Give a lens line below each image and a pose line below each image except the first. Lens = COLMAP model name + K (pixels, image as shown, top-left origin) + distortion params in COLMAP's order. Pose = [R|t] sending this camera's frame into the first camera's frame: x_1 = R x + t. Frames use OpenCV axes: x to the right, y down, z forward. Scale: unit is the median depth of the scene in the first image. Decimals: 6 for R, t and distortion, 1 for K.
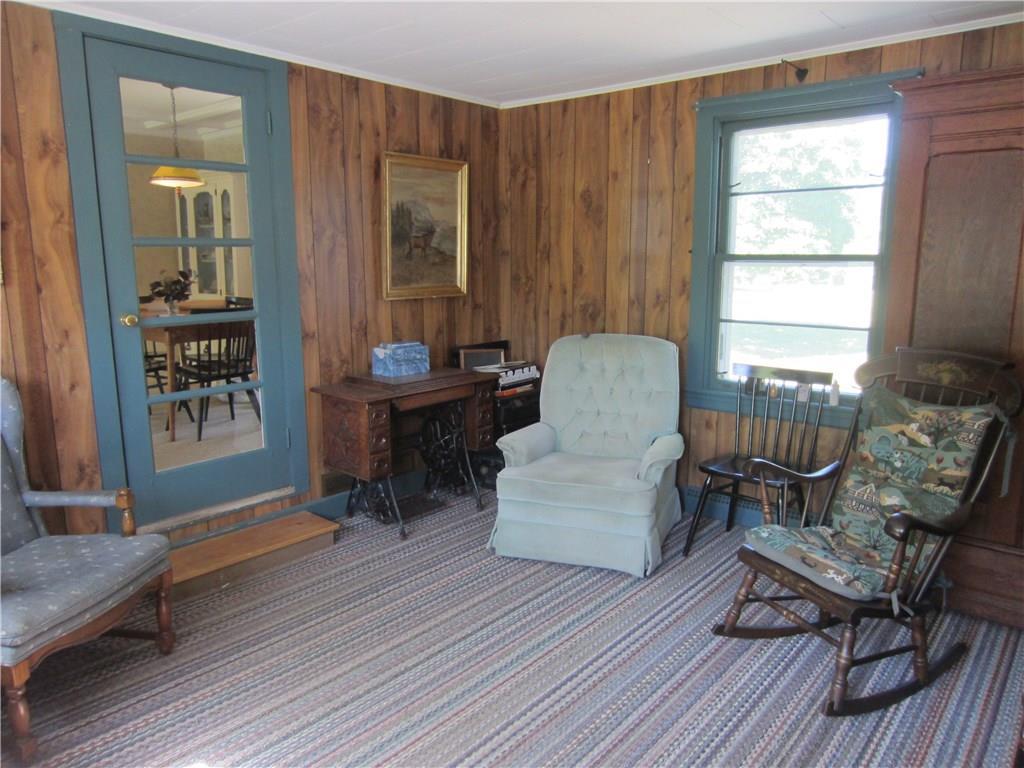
lens RADIAL K [[727.1, 0, 522.8], [0, 727.1, 381.3], [0, 0, 1]] dist [-0.014116, -0.002360]
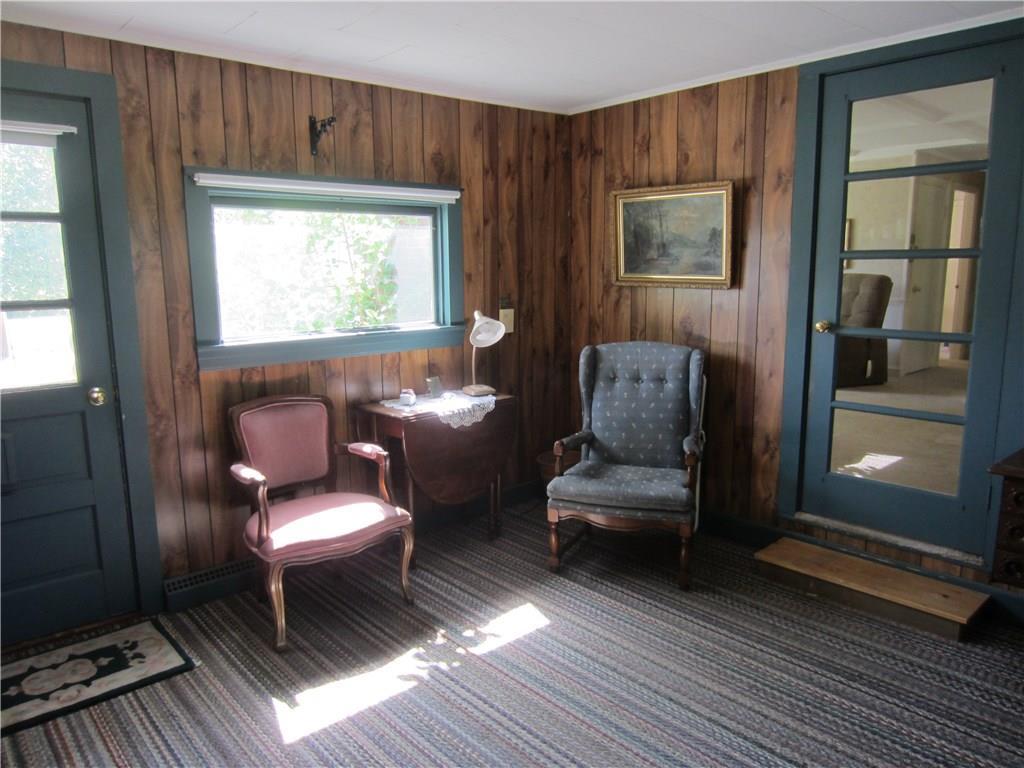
lens RADIAL K [[727.1, 0, 522.8], [0, 727.1, 386.4], [0, 0, 1]] dist [-0.014116, -0.002360]
pose [[-0.126394, 0.162044, -0.978655, 0.624620], [-0.166217, 0.969159, 0.181939, -0.124517], [0.977955, 0.185665, -0.095561, 0.697900]]
